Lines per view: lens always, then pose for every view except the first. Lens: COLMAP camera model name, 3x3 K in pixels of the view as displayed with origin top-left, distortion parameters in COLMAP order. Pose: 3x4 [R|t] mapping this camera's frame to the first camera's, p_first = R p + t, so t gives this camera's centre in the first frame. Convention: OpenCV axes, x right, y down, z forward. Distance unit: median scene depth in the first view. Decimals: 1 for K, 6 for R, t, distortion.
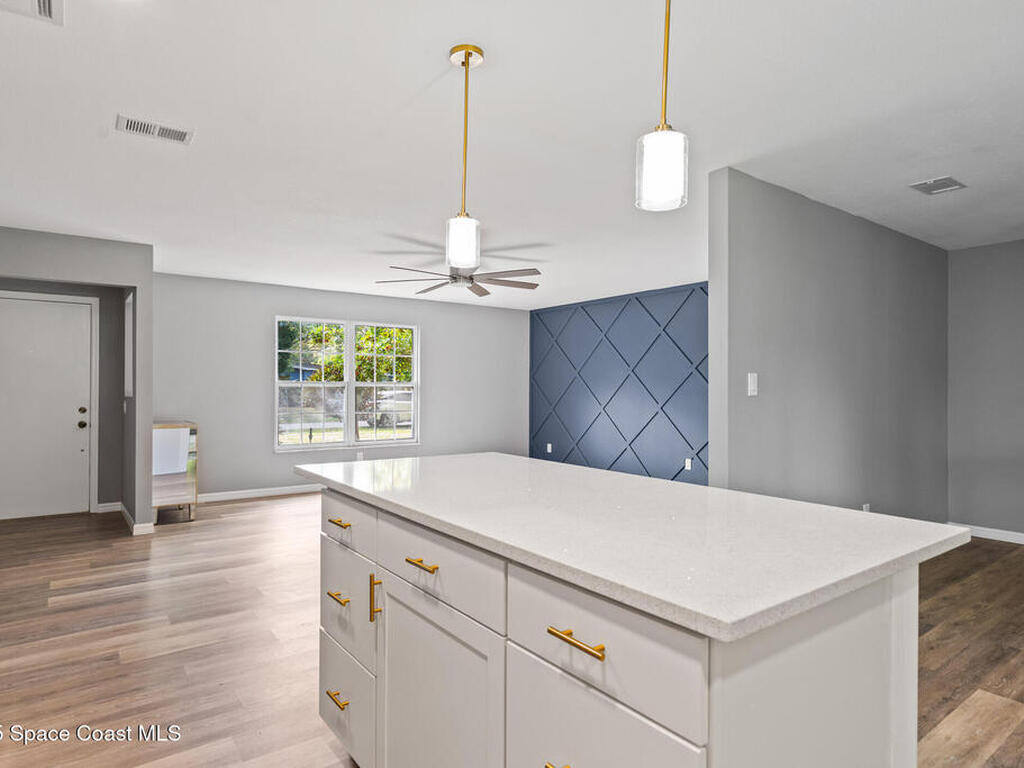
lens RADIAL K [[602.8, 0, 510.7], [0, 602.8, 387.7], [0, 0, 1]] dist [-0.001513, -0.000360]
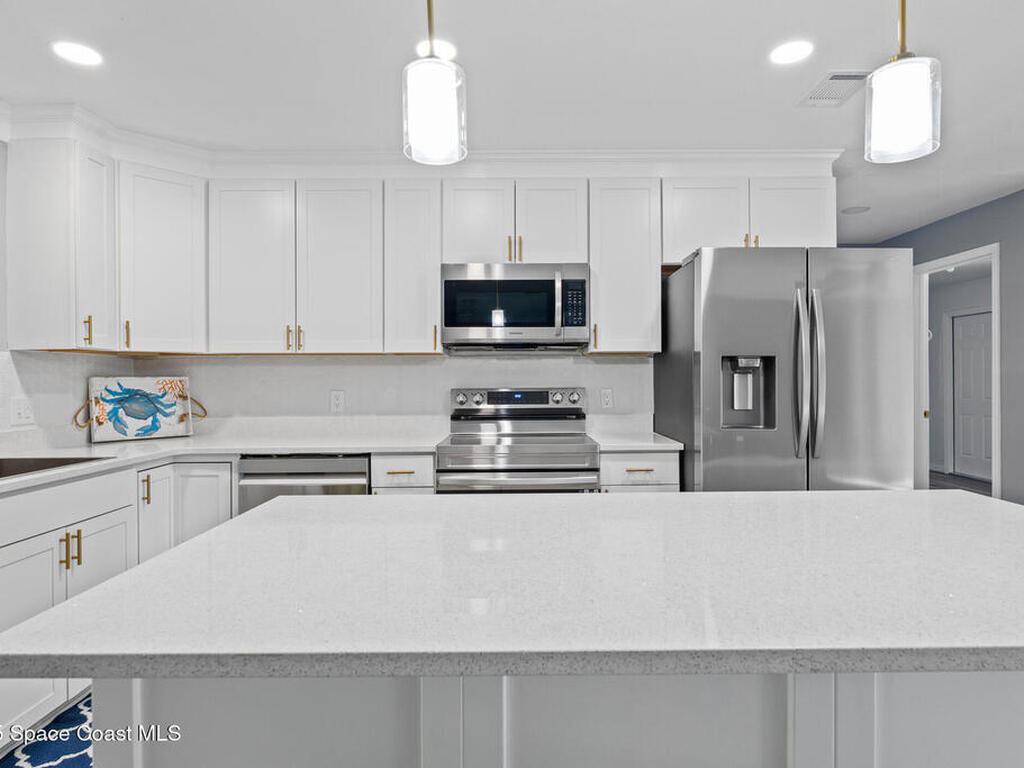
lens RADIAL K [[588.0, 0, 514.1], [0, 588.0, 379.8], [0, 0, 1]] dist [0.000084, 0.000315]
pose [[-0.597474, -0.001888, -0.801886, 0.172428], [0.003000, 0.999985, -0.004590, 0.000162], [0.801883, -0.005148, -0.597459, 0.322630]]
